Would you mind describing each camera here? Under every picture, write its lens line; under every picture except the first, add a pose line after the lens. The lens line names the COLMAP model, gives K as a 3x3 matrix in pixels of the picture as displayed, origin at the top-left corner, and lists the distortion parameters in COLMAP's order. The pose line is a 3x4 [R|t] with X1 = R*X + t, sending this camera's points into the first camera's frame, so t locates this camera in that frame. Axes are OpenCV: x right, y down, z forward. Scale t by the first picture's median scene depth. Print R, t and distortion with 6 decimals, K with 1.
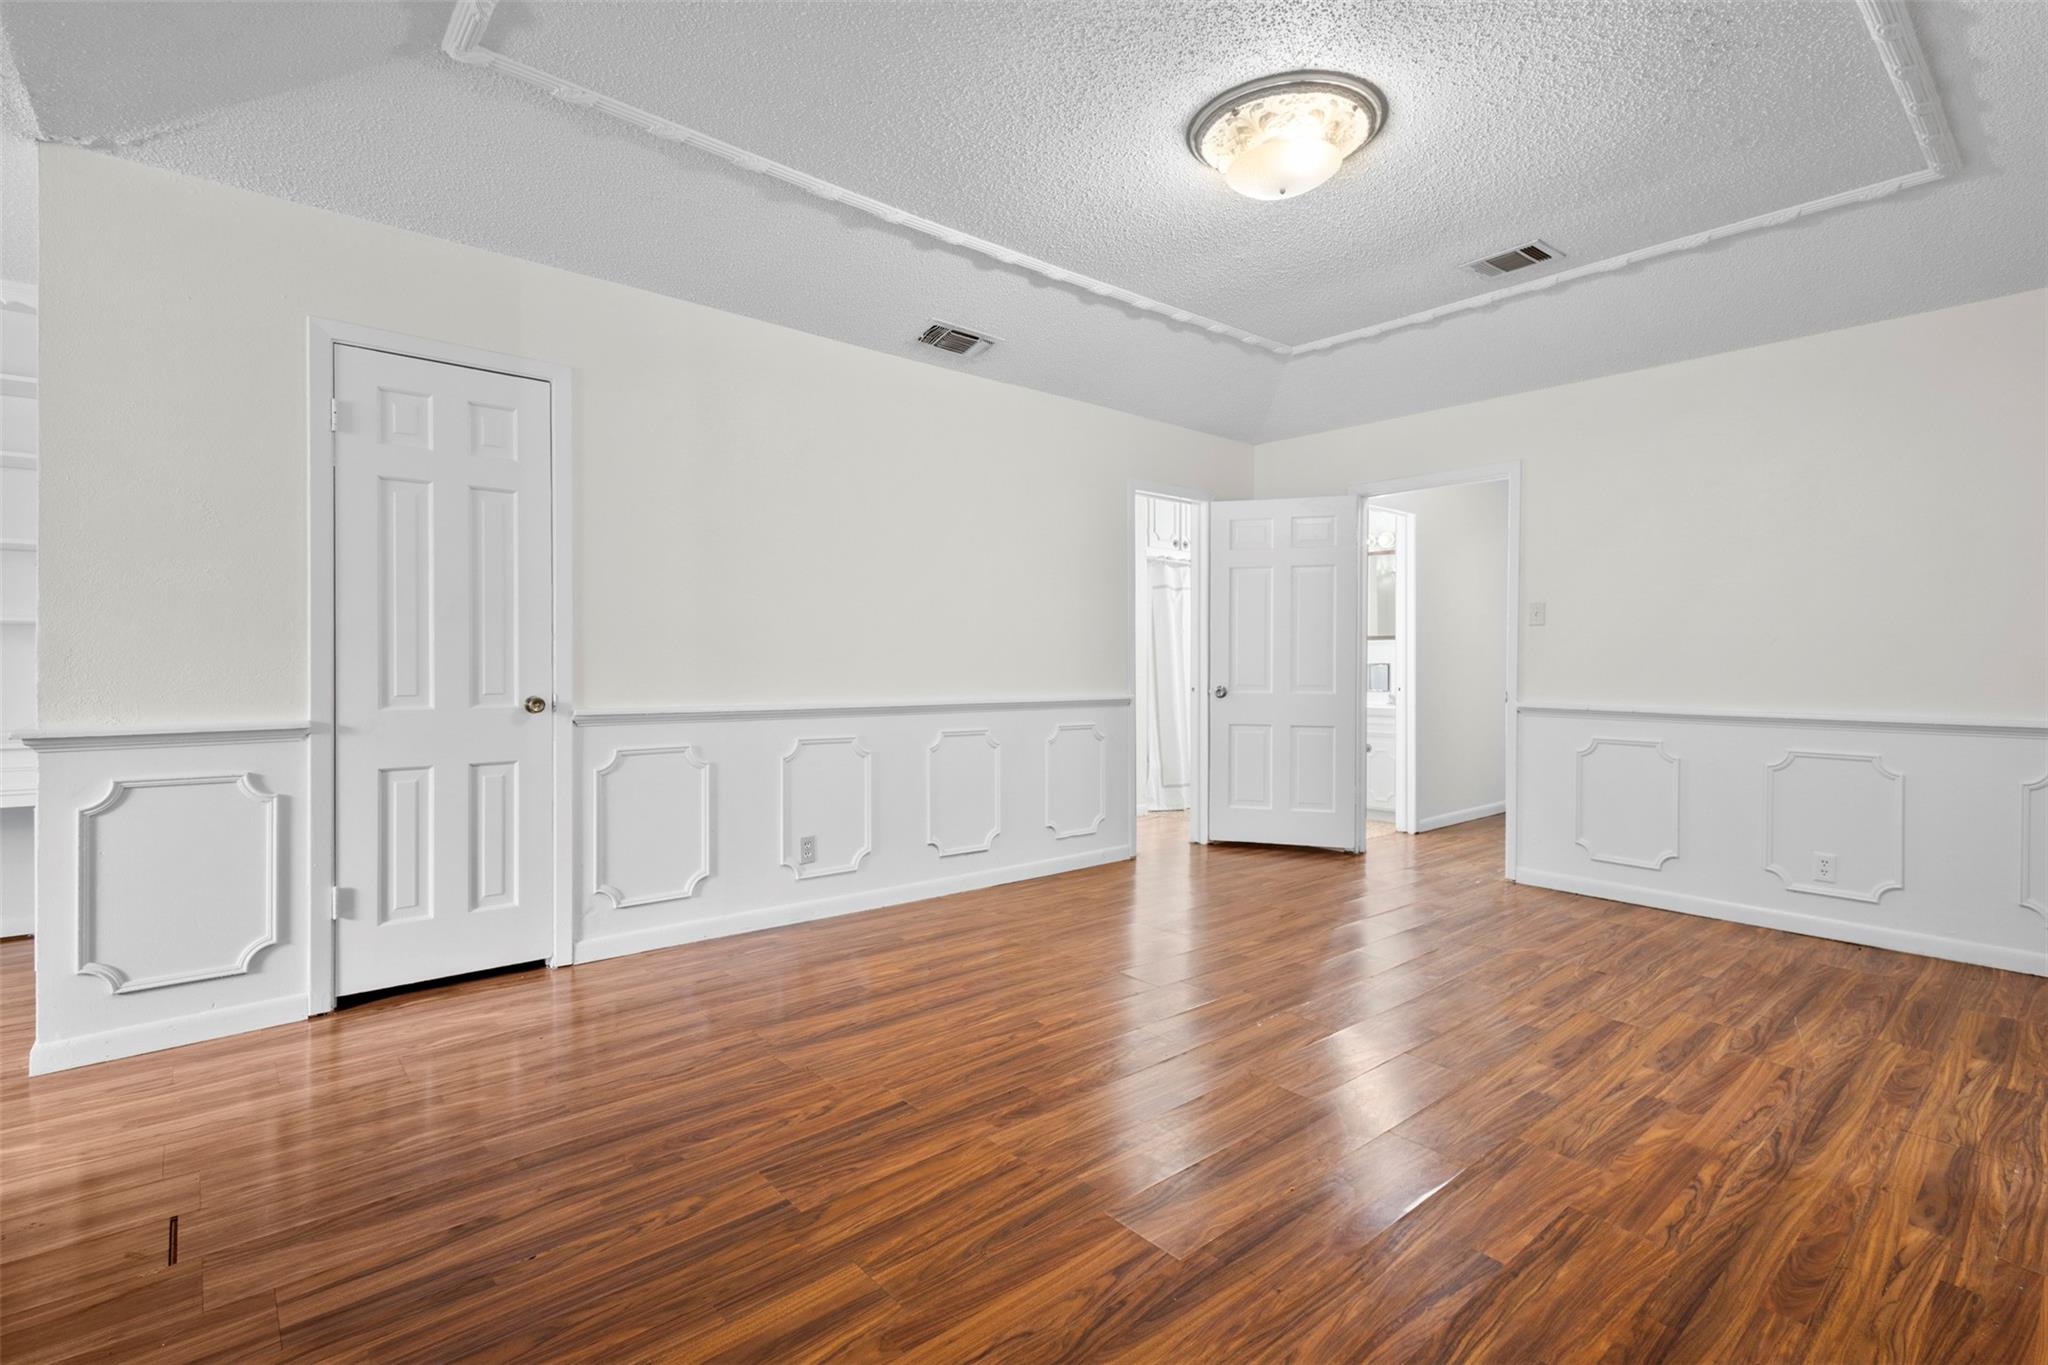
lens RADIAL K [[928.9, 0, 1014.1], [0, 928.9, 663.7], [0, 0, 1]] dist [0.015662, -0.000344]
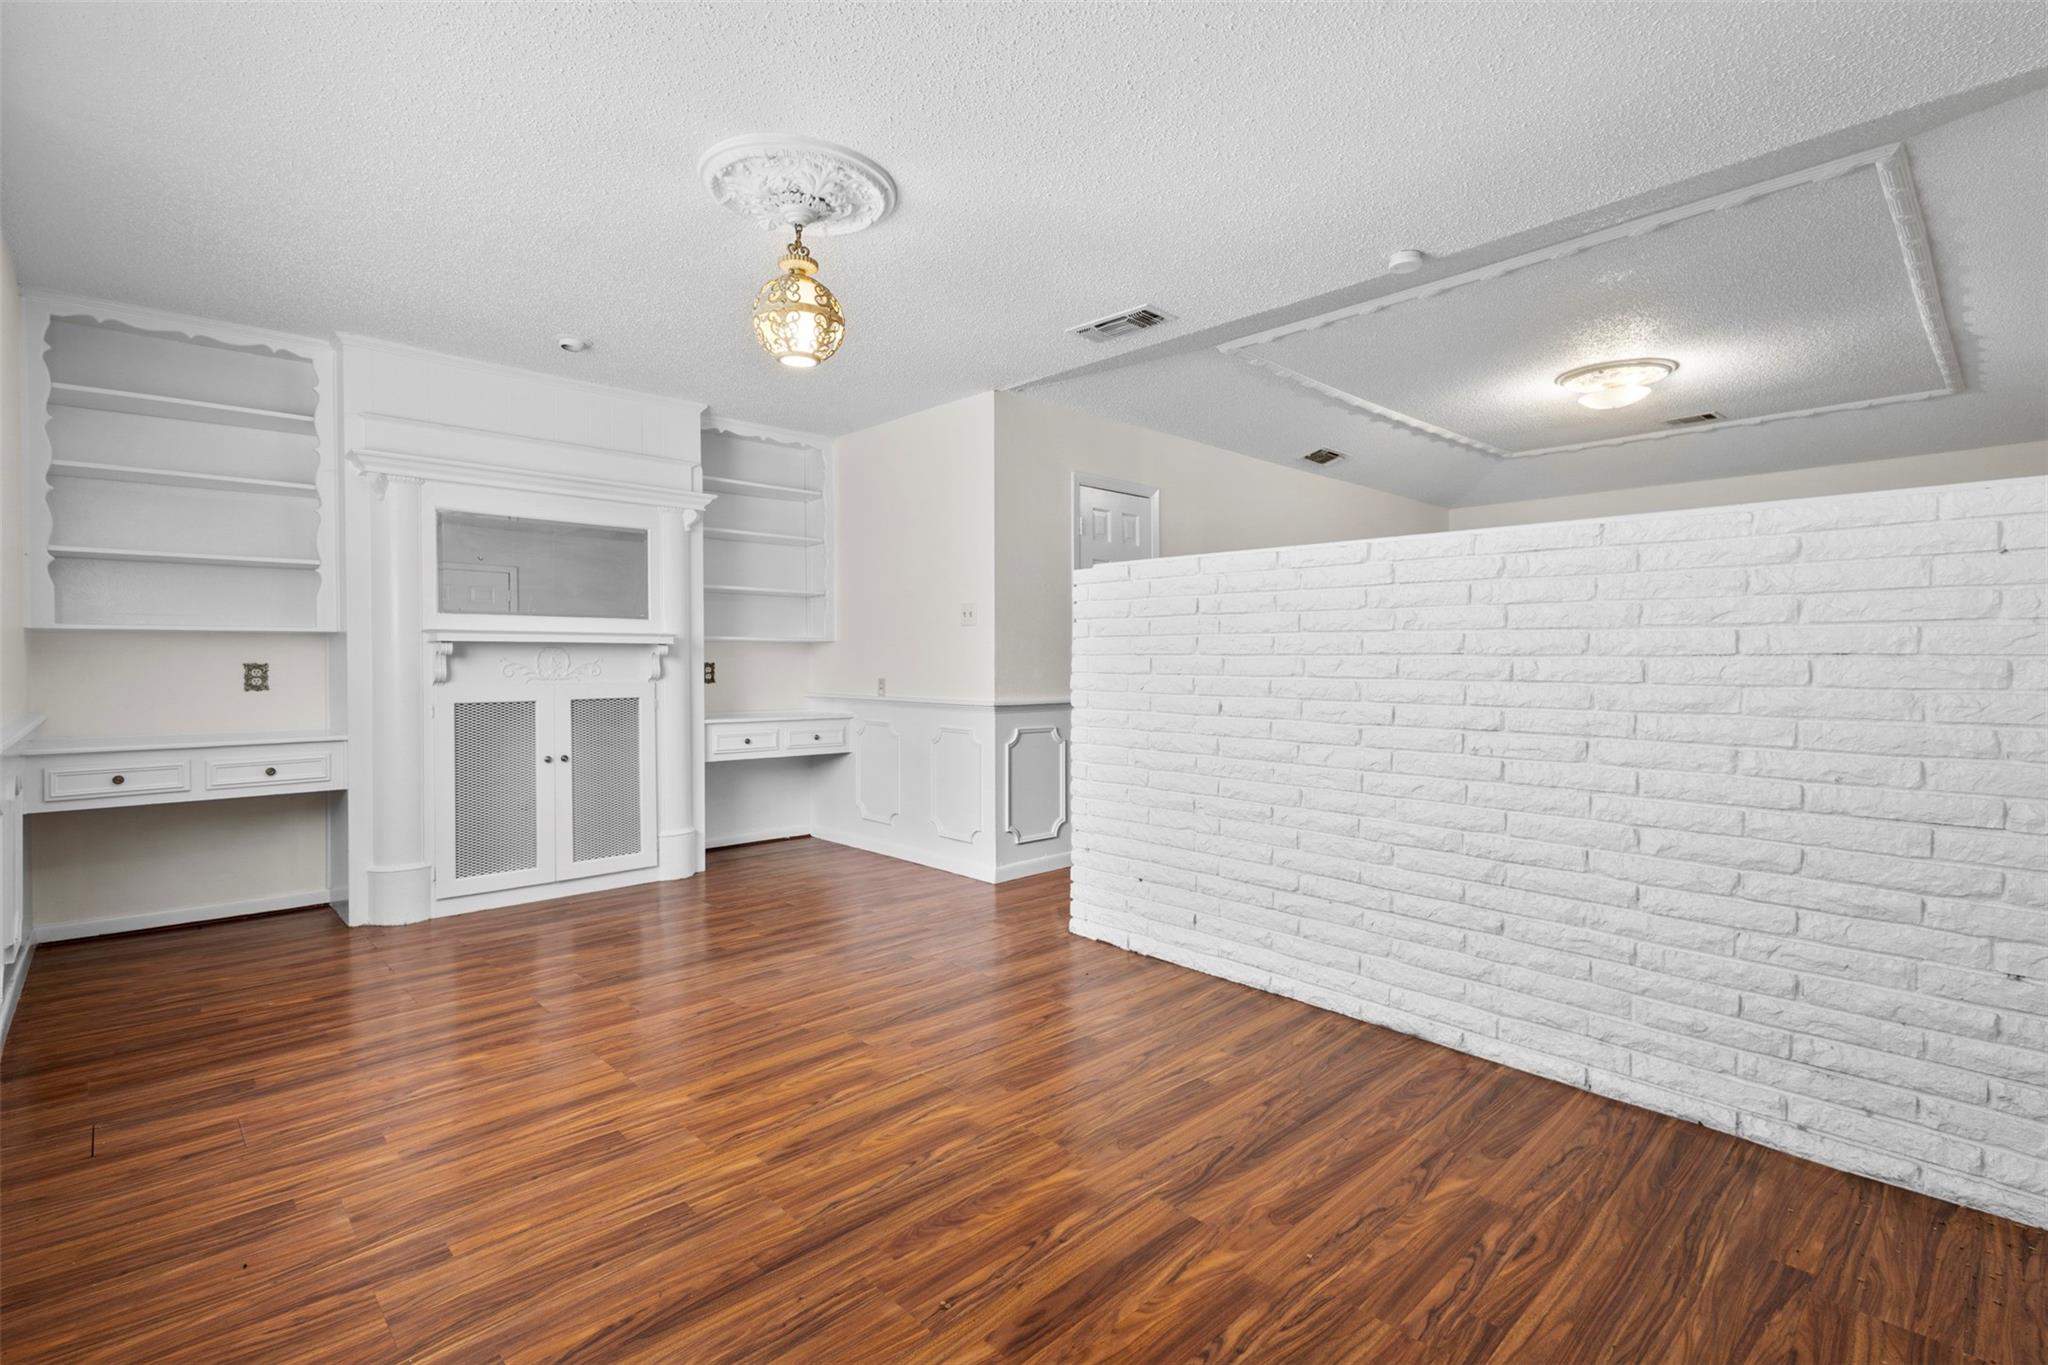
lens RADIAL K [[928.9, 0, 1040.8], [0, 928.9, 666.3], [0, 0, 1]] dist [0.015662, -0.000344]
pose [[0.998887, 0.001970, 0.047125, -0.871739], [-0.001718, 0.999984, -0.005385, 0.009074], [-0.047135, 0.005298, 0.998874, -0.733202]]
